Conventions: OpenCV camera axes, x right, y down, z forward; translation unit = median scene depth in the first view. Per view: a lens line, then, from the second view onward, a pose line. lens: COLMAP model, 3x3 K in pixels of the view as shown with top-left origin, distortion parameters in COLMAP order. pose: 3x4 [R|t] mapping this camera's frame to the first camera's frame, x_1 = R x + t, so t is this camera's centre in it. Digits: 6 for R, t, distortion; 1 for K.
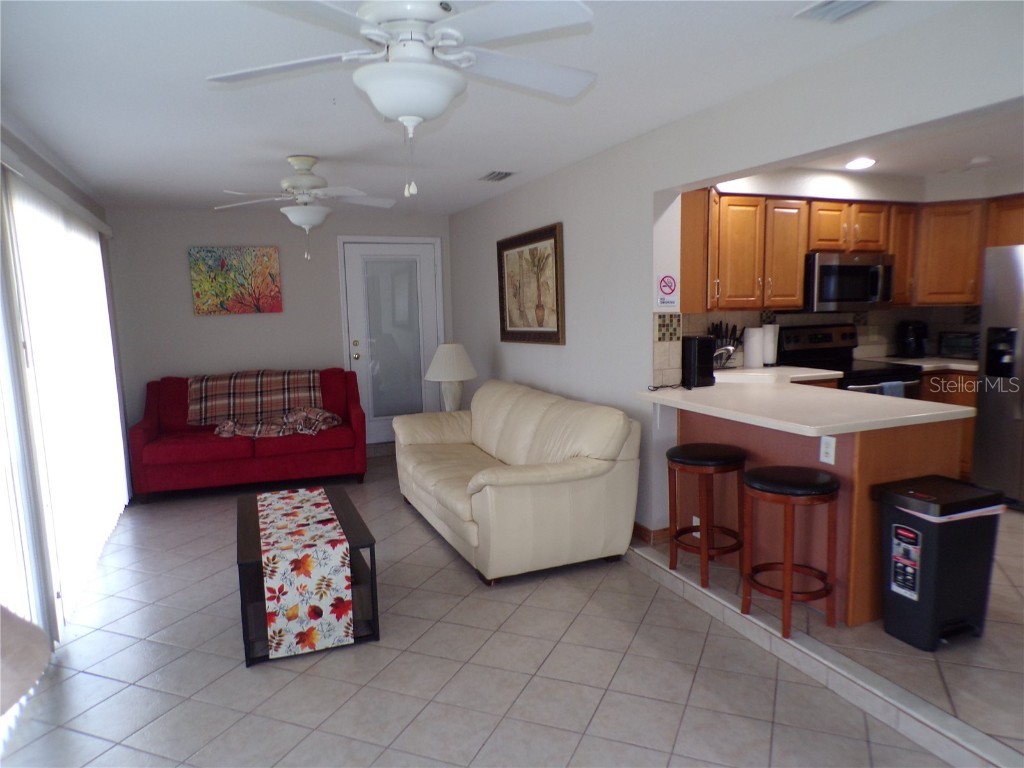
lens RADIAL K [[690.0, 0, 502.9], [0, 690.0, 393.7], [0, 0, 1]] dist [0.003448, 0.002213]
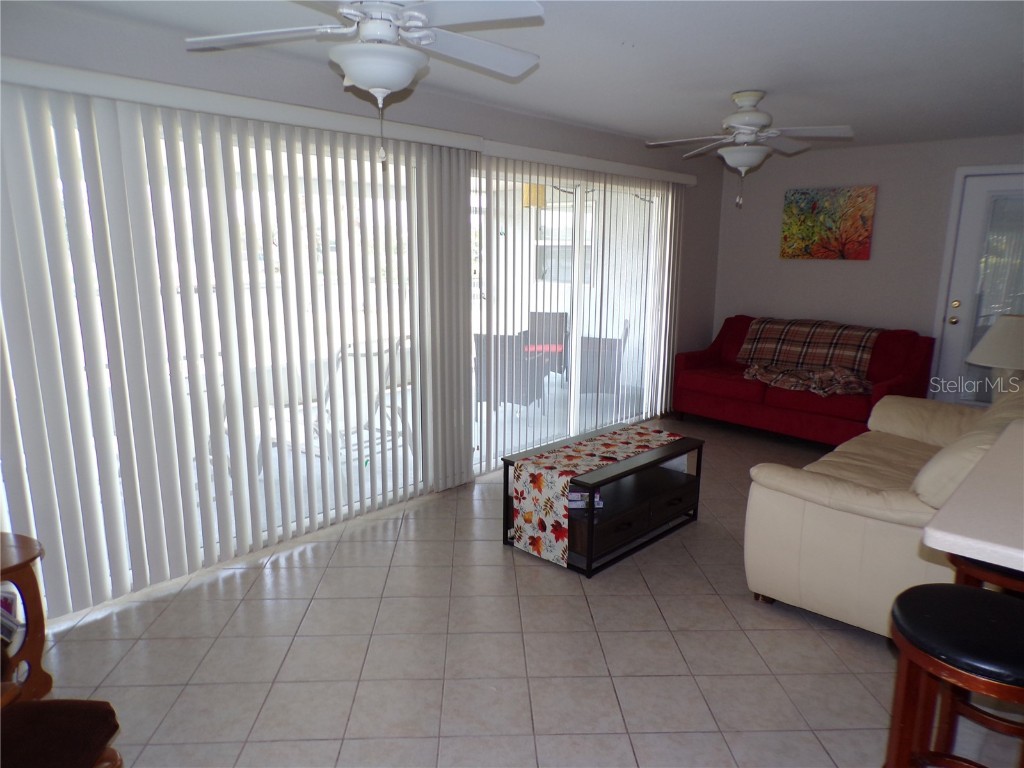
lens RADIAL K [[685.1, 0, 512.0], [0, 685.1, 384.0], [0, 0, 1]] dist [0.001713, 0.000658]
pose [[0.455946, 0.209351, -0.865035, 0.449354], [-0.145369, 0.976406, 0.159683, -0.058278], [0.878055, 0.052942, 0.475622, 0.293337]]
